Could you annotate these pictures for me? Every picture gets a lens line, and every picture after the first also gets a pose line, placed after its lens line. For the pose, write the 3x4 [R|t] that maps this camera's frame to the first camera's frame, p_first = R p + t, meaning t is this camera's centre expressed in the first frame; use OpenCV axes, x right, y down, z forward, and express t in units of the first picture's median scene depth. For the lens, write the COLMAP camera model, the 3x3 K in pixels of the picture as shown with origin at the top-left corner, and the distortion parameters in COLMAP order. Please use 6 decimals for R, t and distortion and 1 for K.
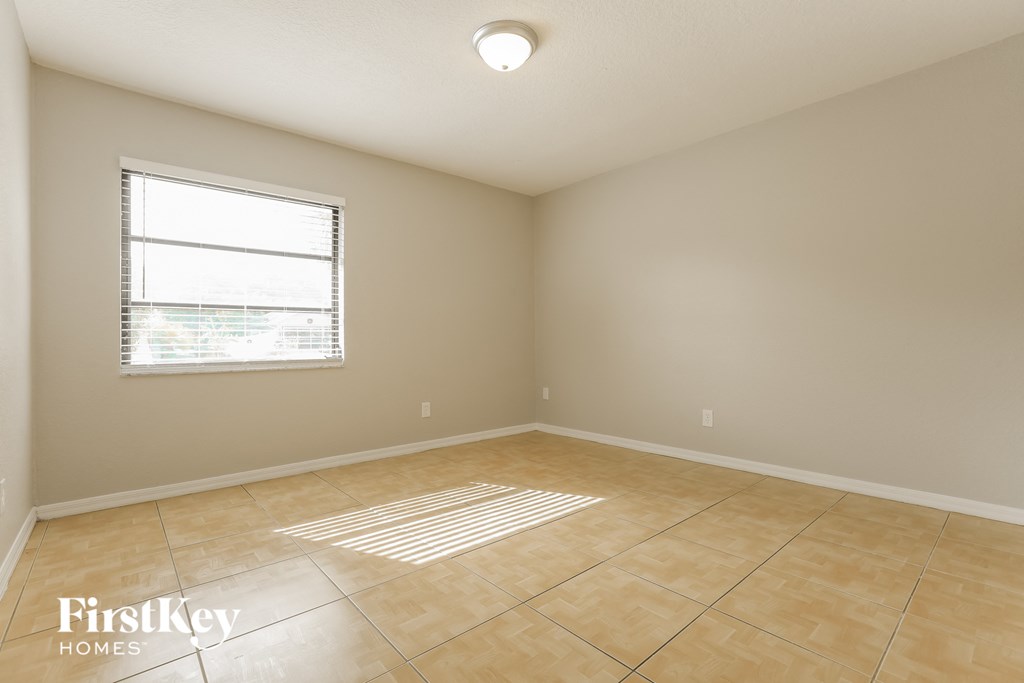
lens RADIAL K [[464.4, 0, 513.9], [0, 464.4, 331.9], [0, 0, 1]] dist [-0.005312, 0.001194]
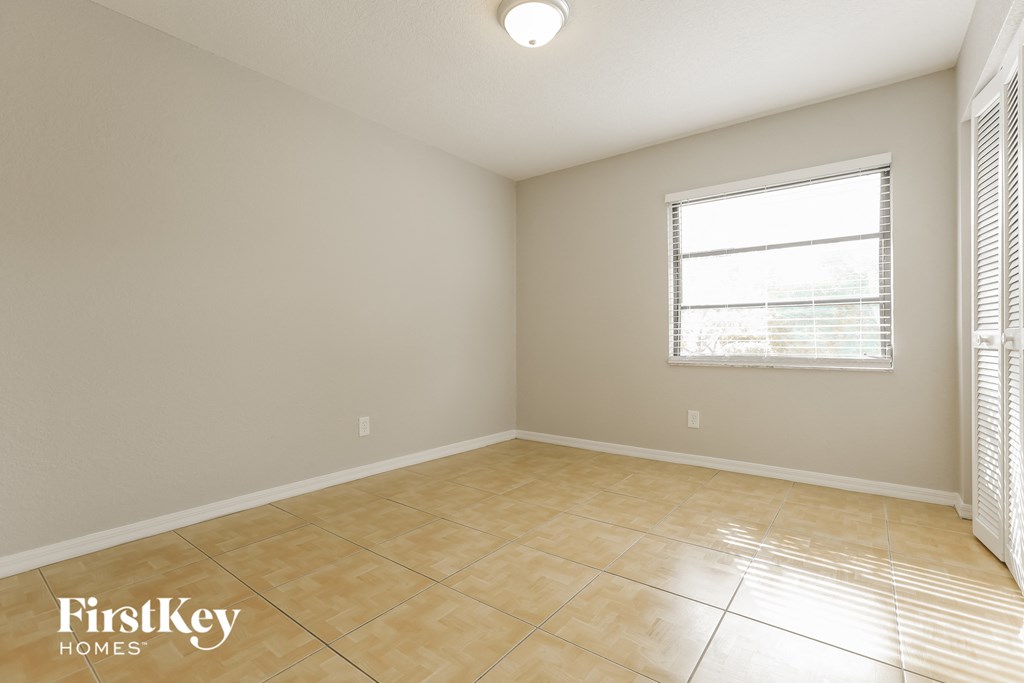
lens RADIAL K [[464.4, 0, 510.2], [0, 464.4, 343.7], [0, 0, 1]] dist [-0.005312, 0.001194]
pose [[0.222703, 0.017027, -0.974738, 0.268326], [0.017466, 0.999617, 0.021452, 0.001472], [0.974730, -0.021802, 0.222321, 0.220734]]
